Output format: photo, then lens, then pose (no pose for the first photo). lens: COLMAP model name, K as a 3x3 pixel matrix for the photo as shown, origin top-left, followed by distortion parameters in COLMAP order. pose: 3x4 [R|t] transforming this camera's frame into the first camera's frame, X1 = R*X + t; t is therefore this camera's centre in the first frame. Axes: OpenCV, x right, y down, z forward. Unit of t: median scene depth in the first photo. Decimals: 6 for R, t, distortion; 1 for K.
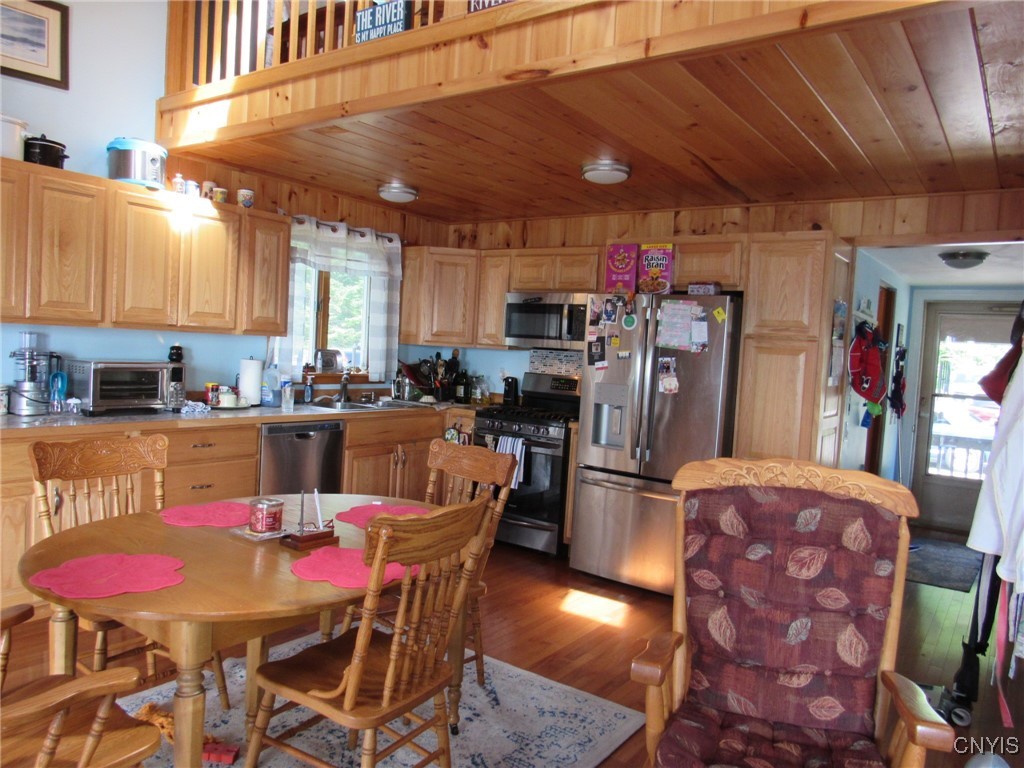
lens RADIAL K [[730.4, 0, 512.0], [0, 730.4, 384.0], [0, 0, 1]] dist [-0.028013, -0.000517]
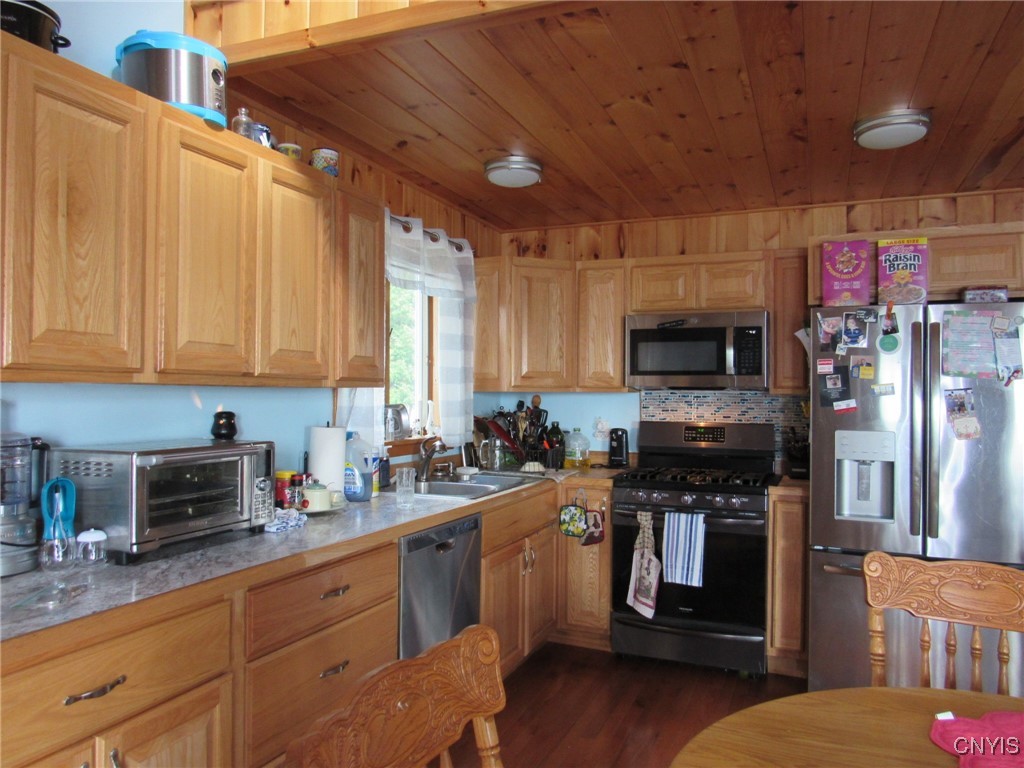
lens RADIAL K [[730.4, 0, 512.0], [0, 730.4, 384.0], [0, 0, 1]] dist [-0.028013, -0.000517]
pose [[0.973619, -0.046626, 0.223364, -0.338087], [0.059712, 0.996850, -0.052192, -0.027942], [-0.220227, 0.064153, 0.973337, 0.357297]]
